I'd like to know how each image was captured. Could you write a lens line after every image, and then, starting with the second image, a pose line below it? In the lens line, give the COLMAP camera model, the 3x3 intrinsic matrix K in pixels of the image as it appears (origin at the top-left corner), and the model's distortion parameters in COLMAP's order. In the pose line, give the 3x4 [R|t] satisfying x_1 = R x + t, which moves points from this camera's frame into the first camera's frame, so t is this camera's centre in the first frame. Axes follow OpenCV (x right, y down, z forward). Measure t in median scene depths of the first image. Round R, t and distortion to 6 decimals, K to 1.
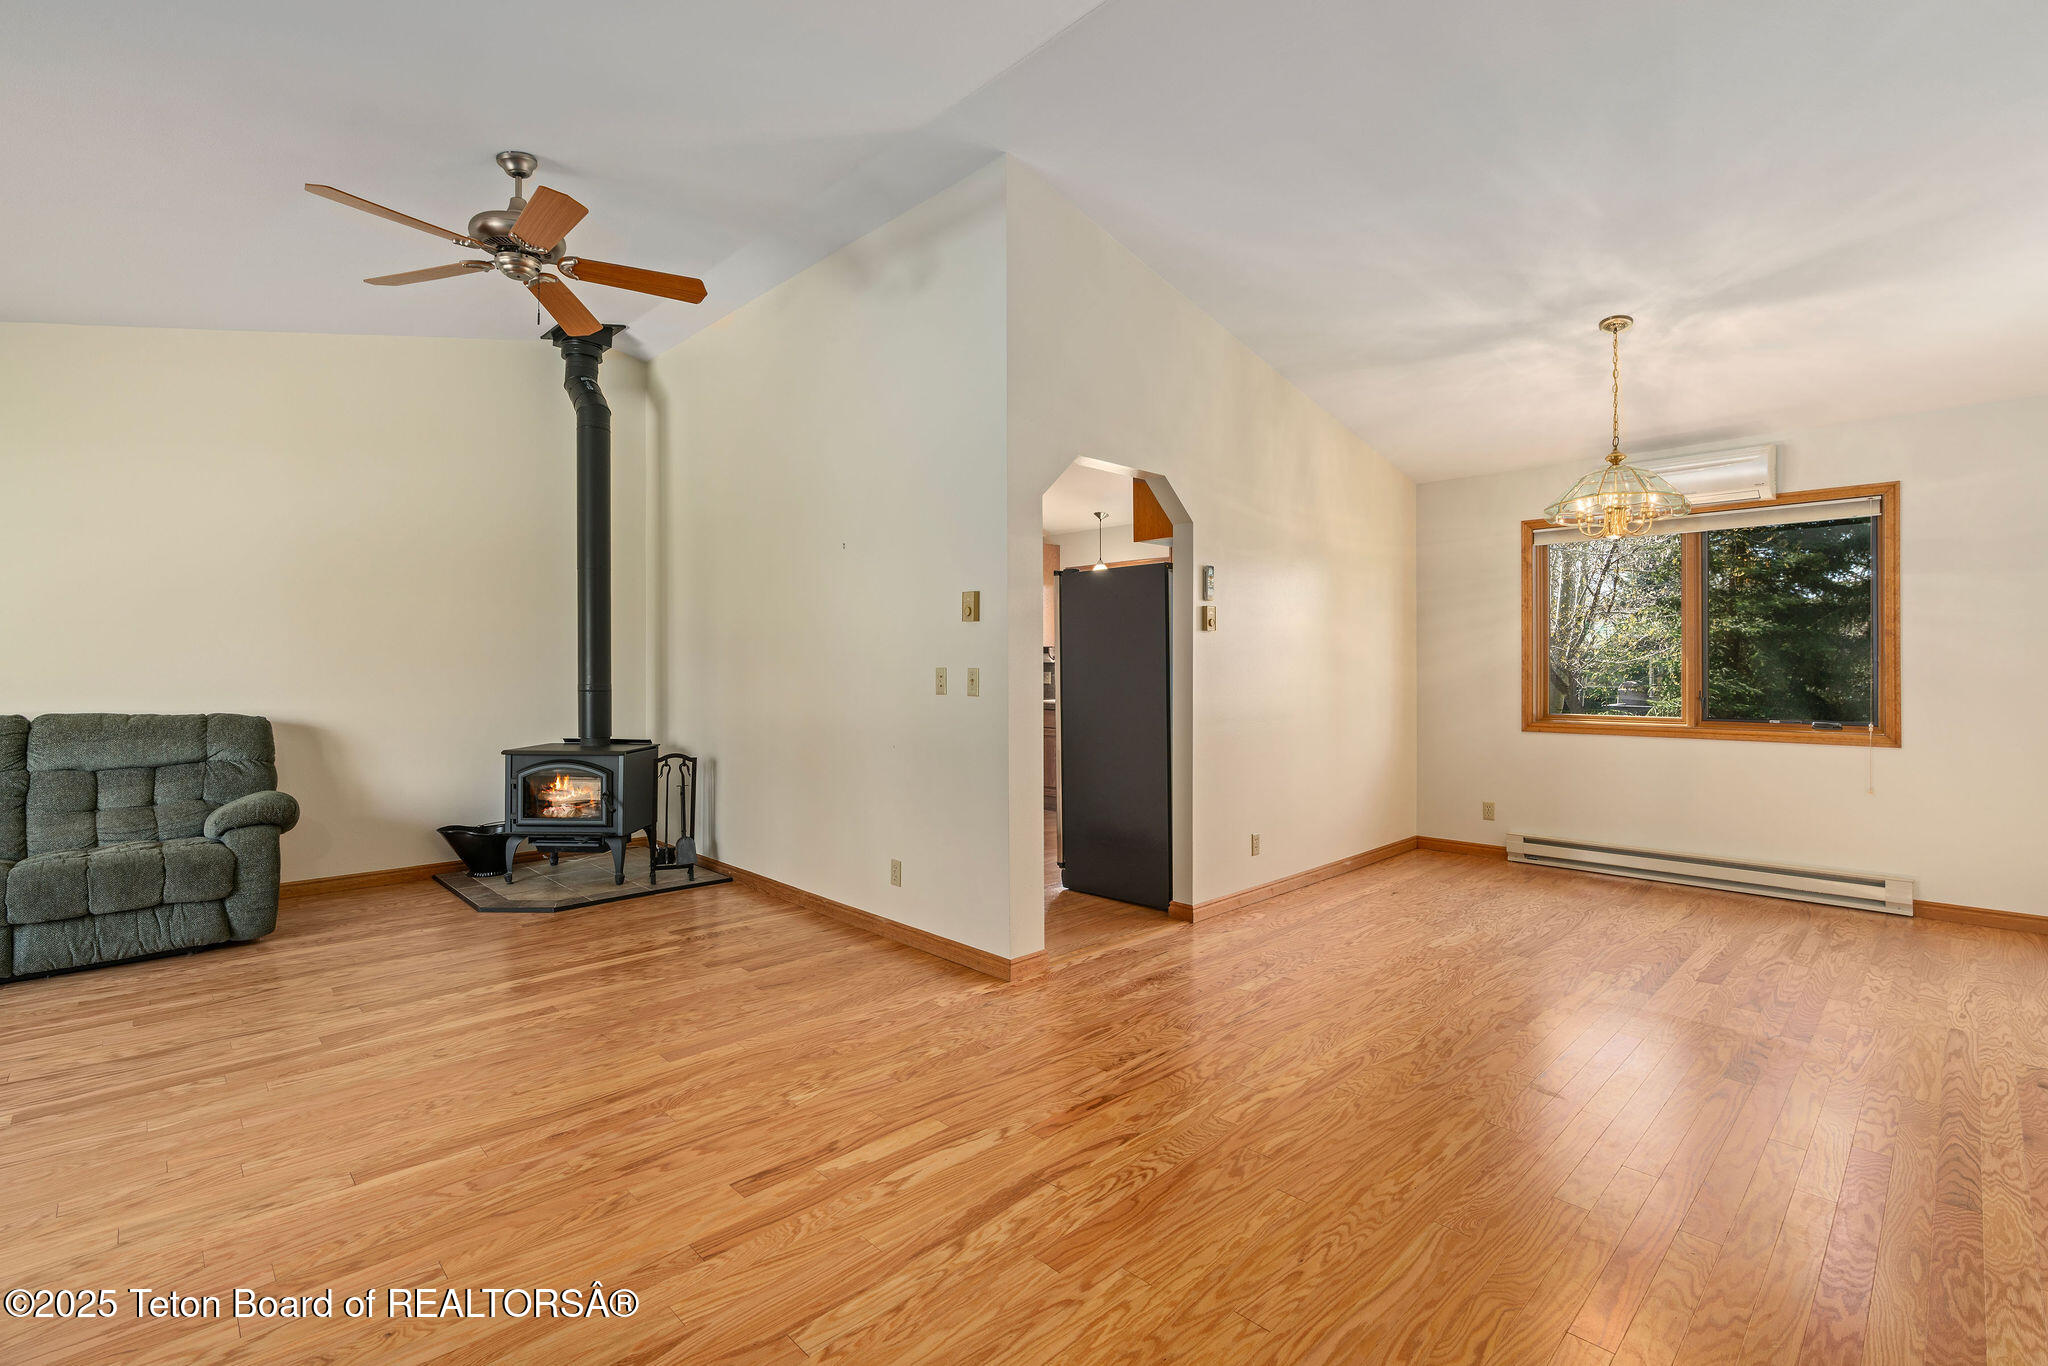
lens RADIAL K [[942.6, 0, 1035.9], [0, 942.6, 664.0], [0, 0, 1]] dist [0.001273, 0.001362]
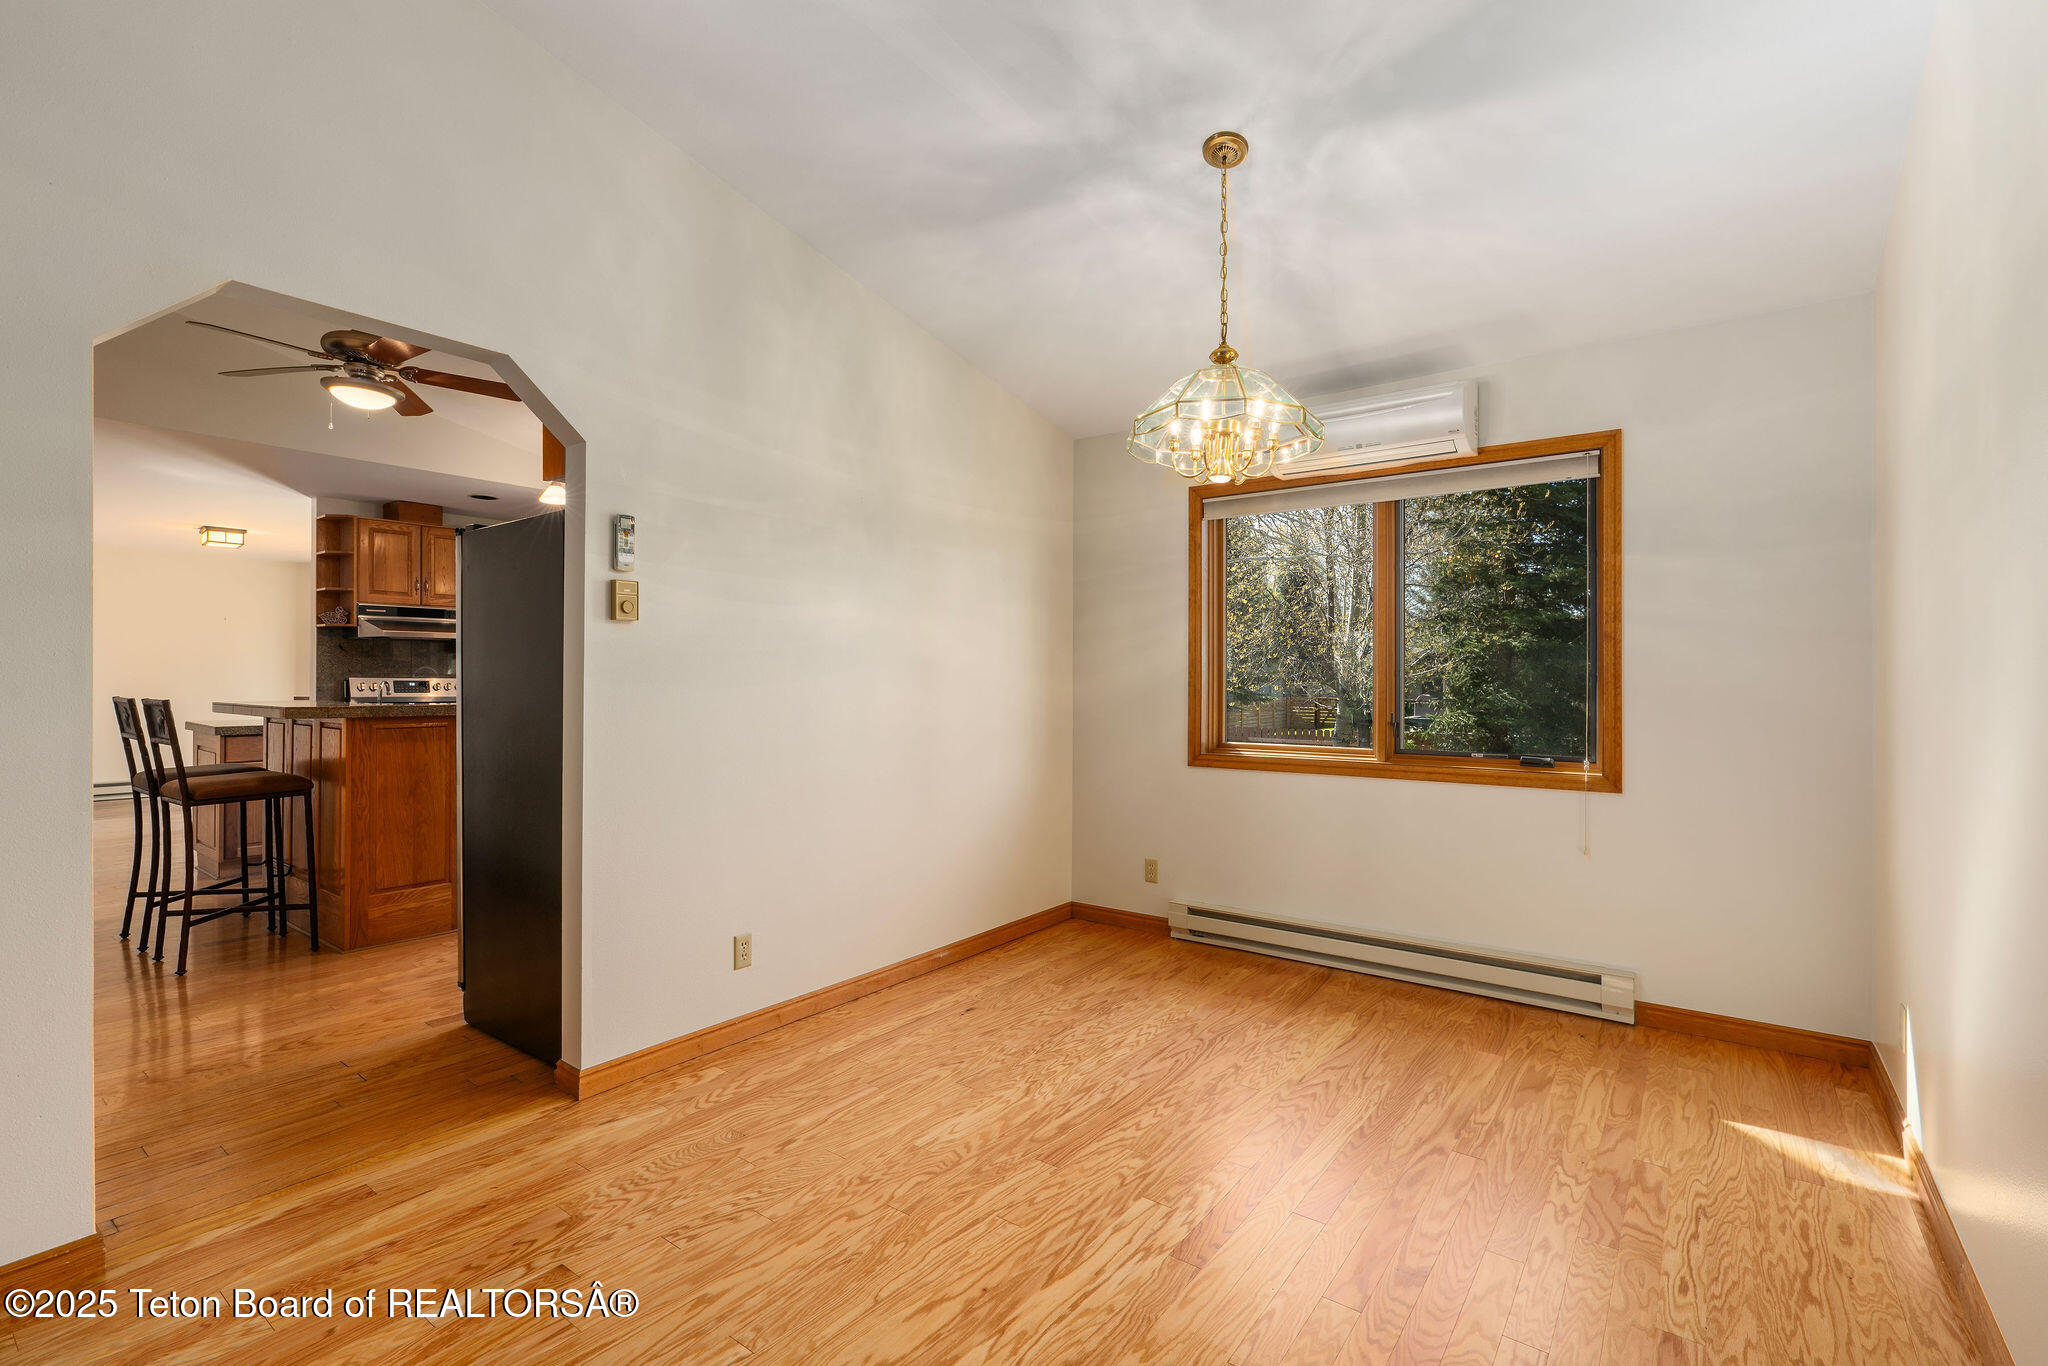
lens RADIAL K [[925.2, 0, 1043.8], [0, 925.2, 675.2], [0, 0, 1]] dist [-0.004217, 0.000466]
pose [[0.988356, 0.004956, 0.152081, 0.359269], [-0.004826, 0.999988, -0.001224, 0.000240], [-0.152085, 0.000476, 0.988367, 0.355861]]
